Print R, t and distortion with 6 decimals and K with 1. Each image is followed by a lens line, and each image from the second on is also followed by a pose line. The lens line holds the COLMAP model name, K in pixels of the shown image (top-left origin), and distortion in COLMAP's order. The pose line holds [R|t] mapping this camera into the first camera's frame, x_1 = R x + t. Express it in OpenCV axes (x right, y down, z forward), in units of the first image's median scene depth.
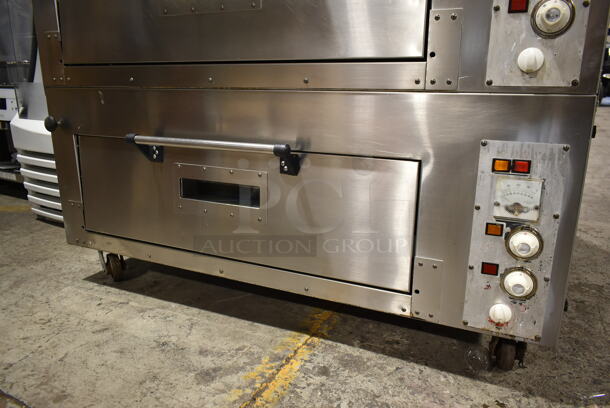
lens RADIAL K [[468.6, 0, 305.0], [0, 468.6, 204.0], [0, 0, 1]] dist [-0.018609, 0.003556]
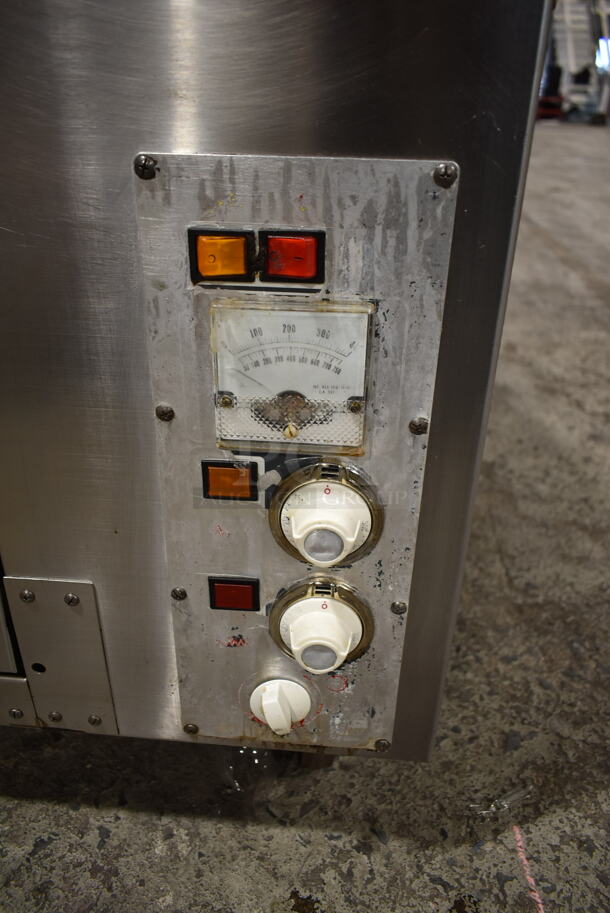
lens RADIAL K [[701.4, 0, 305.0], [0, 701.4, 456.5], [0, 0, 1]] dist [-0.018609, 0.003556]
pose [[0.933380, -0.153121, 0.324585, 0.309981], [0.074267, 0.967247, 0.242730, -0.063543], [-0.351121, -0.202454, 0.914181, 0.587721]]
